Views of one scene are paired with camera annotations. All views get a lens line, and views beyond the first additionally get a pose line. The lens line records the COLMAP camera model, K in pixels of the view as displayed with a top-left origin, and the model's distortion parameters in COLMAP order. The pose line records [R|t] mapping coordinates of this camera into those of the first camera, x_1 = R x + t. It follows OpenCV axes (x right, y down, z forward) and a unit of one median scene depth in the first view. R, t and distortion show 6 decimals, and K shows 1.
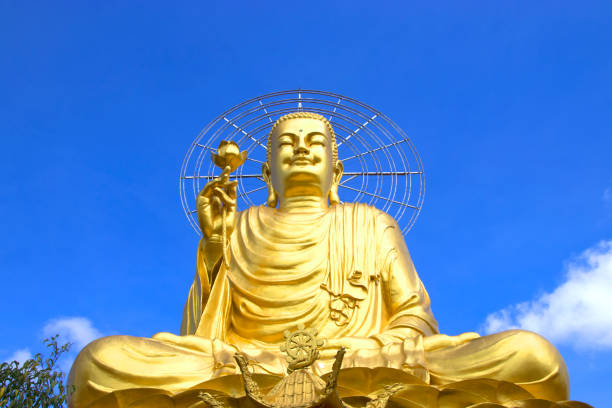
lens RADIAL K [[658.6, 0, 306.0], [0, 658.6, 204.0], [0, 0, 1]] dist [-0.004664, -0.000902]
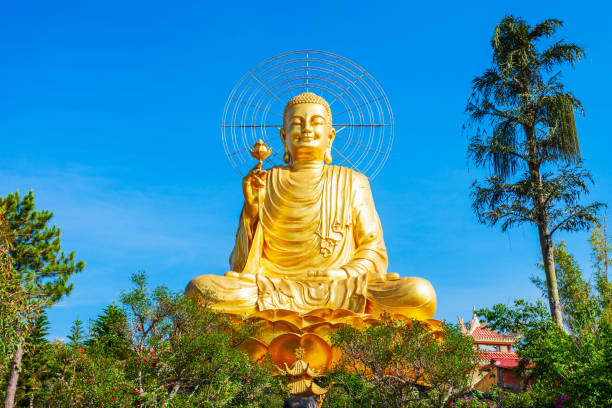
lens RADIAL K [[671.5, 0, 306.0], [0, 671.5, 204.0], [0, 0, 1]] dist [0.004952, -0.004753]
pose [[0.999703, 0.020936, -0.012450, 0.016921], [-0.016169, 0.952638, 0.303676, -0.456247], [0.018218, -0.303385, 0.952694, -0.613479]]
